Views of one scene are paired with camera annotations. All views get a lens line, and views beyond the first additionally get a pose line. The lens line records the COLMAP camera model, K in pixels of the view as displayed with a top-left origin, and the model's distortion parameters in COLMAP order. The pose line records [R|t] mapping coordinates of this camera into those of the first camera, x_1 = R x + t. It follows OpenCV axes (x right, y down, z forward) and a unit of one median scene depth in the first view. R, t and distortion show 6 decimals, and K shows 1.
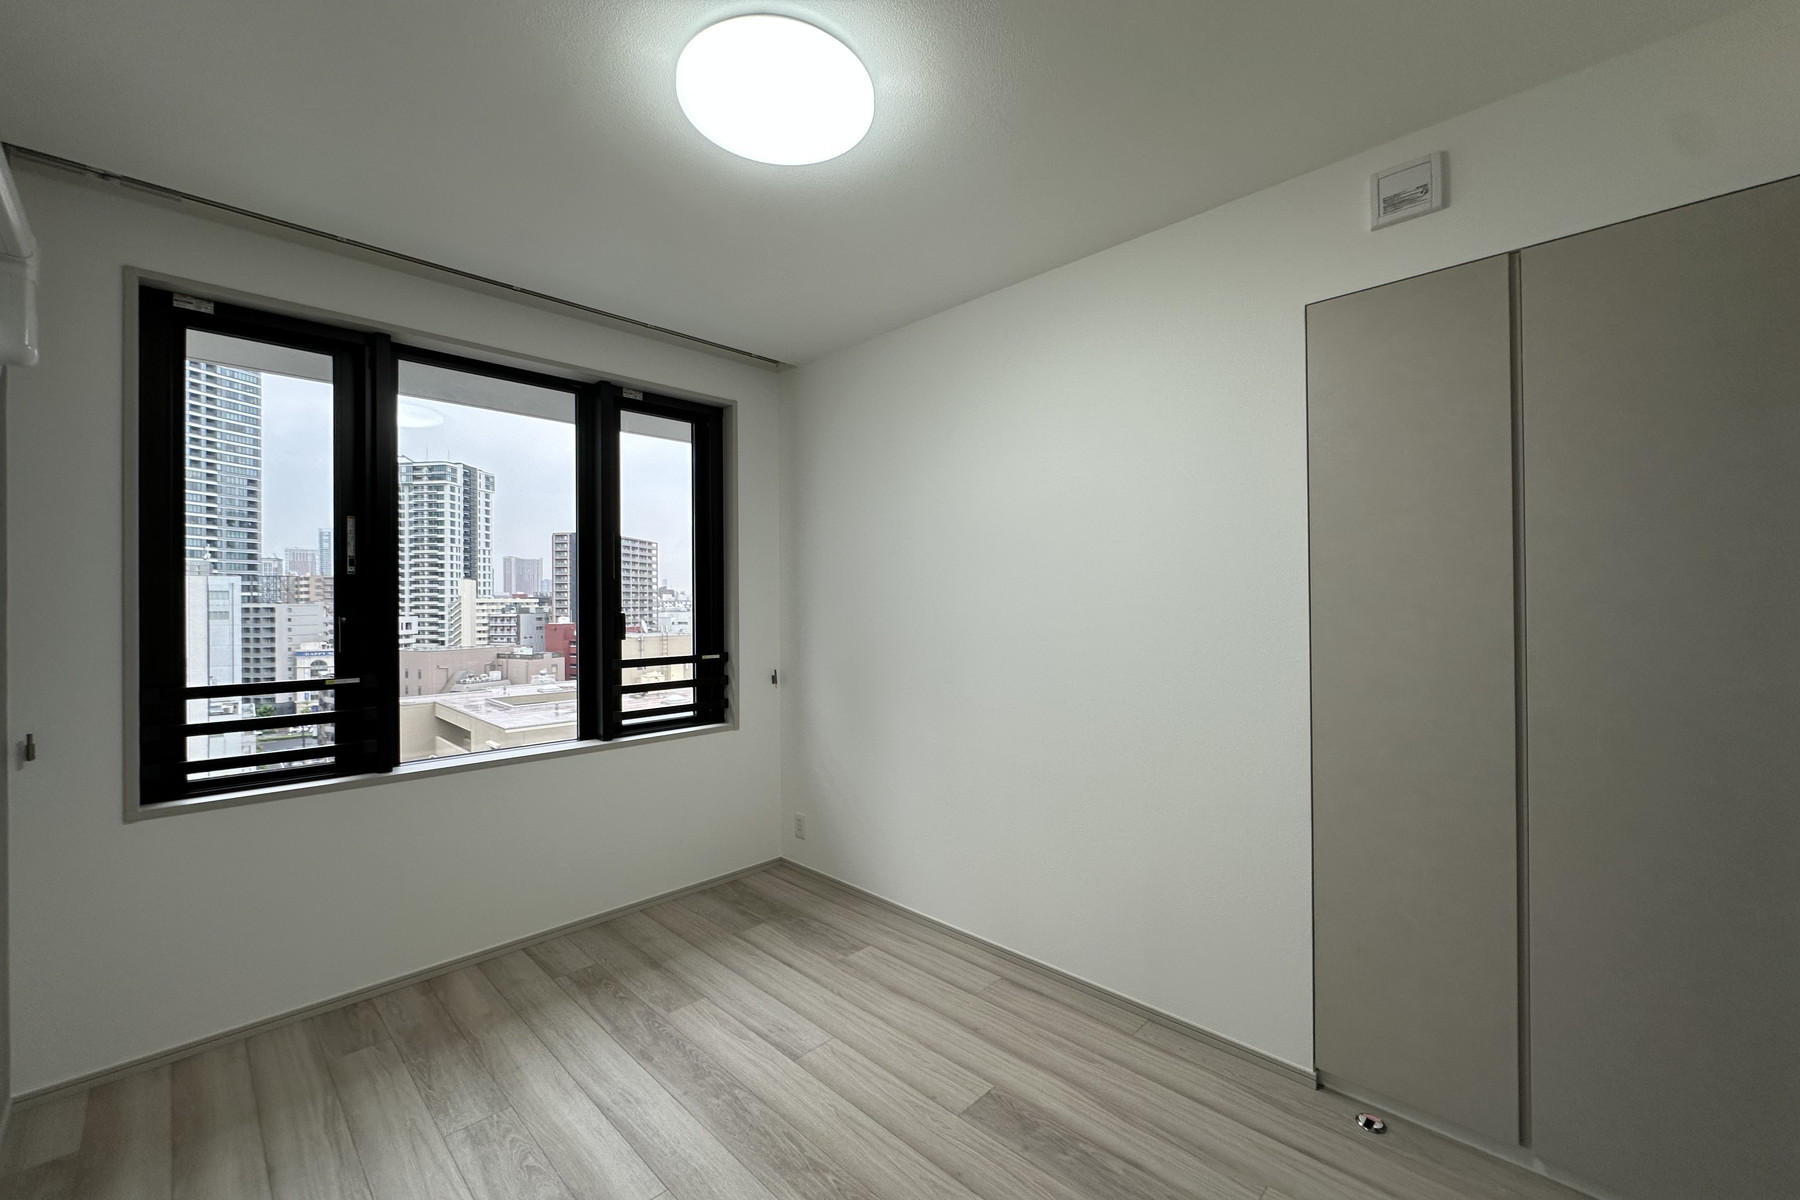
lens RADIAL K [[725.0, 0, 894.7], [0, 725.0, 602.1], [0, 0, 1]] dist [-0.000295, -0.000261]
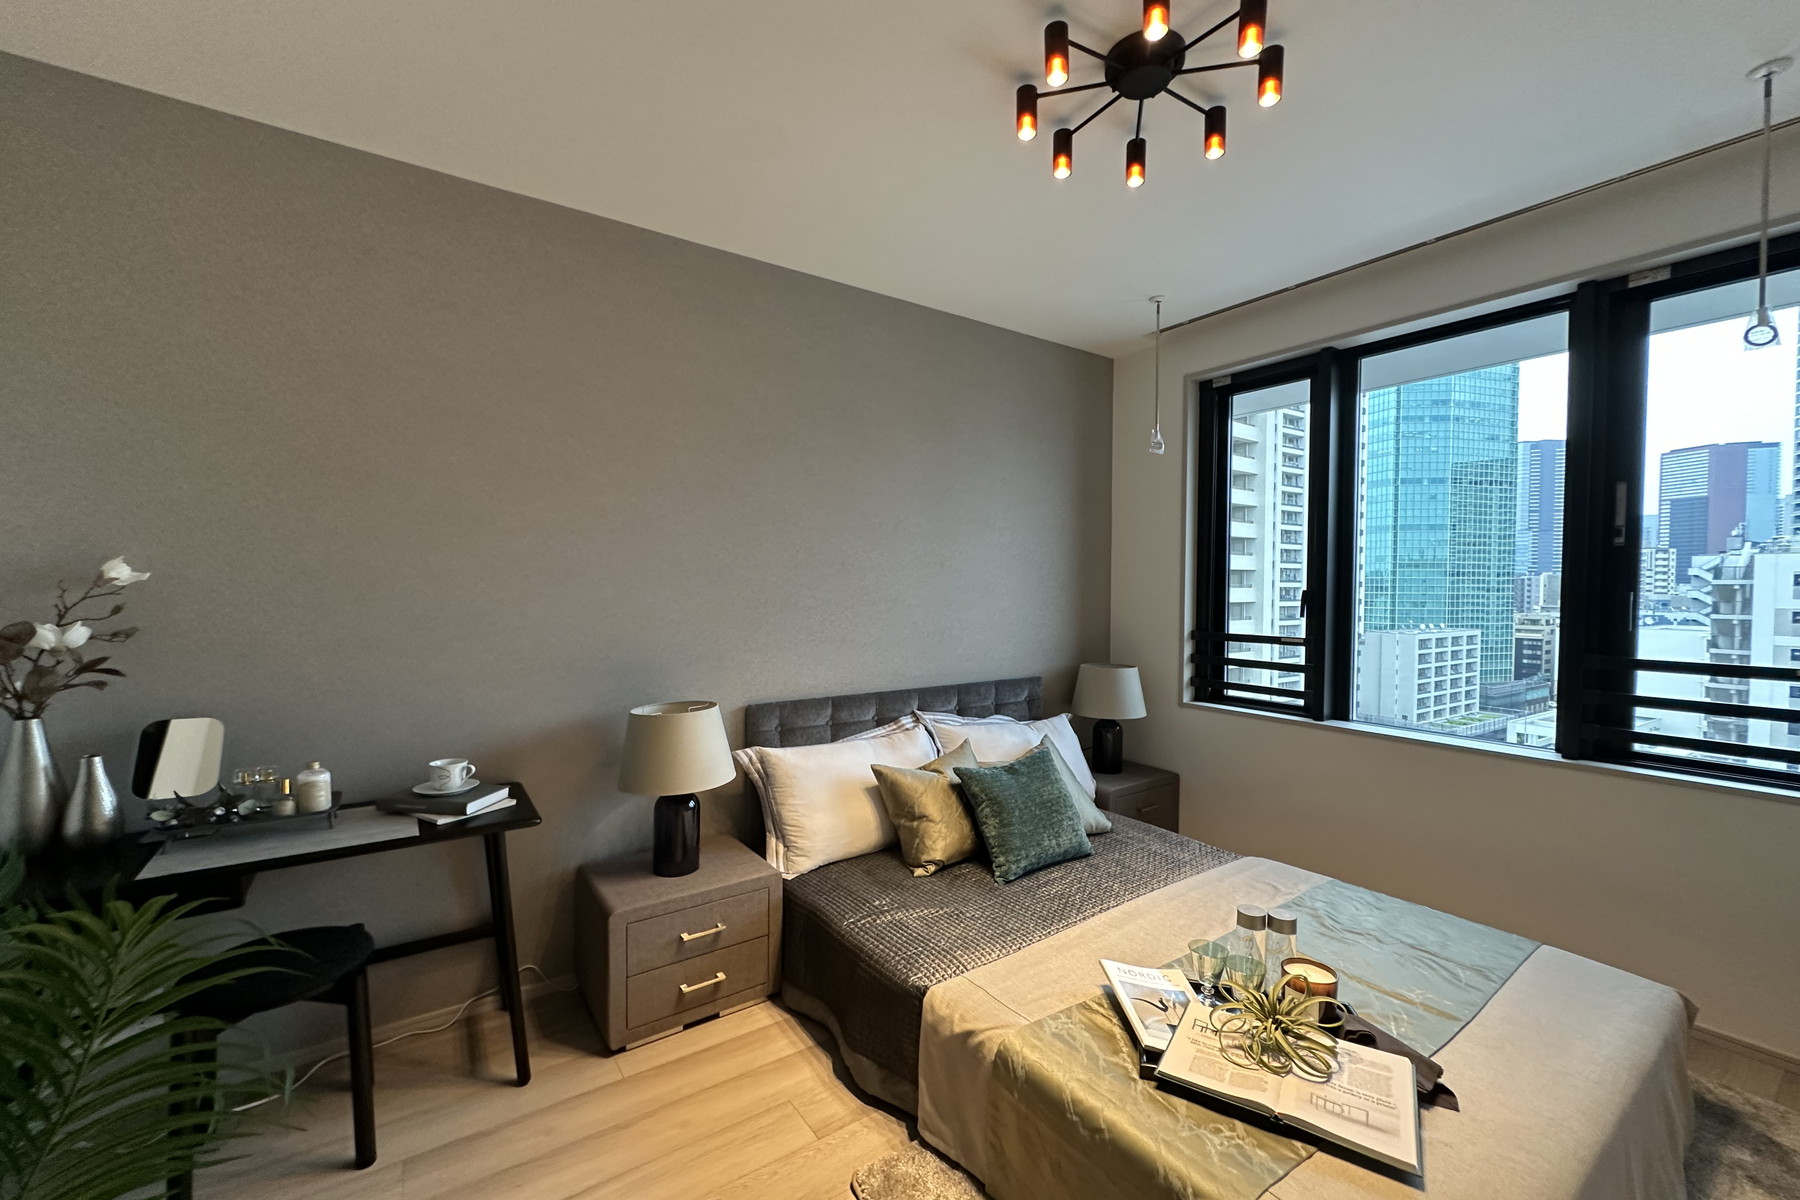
lens RADIAL K [[725.0, 0, 894.7], [0, 725.0, 602.1], [0, 0, 1]] dist [-0.000295, -0.000261]
pose [[-0.190799, 0.033791, -0.981047, 0.516342], [0.009237, 0.999425, 0.032627, -0.005624], [0.981586, -0.002837, -0.191001, 0.471960]]
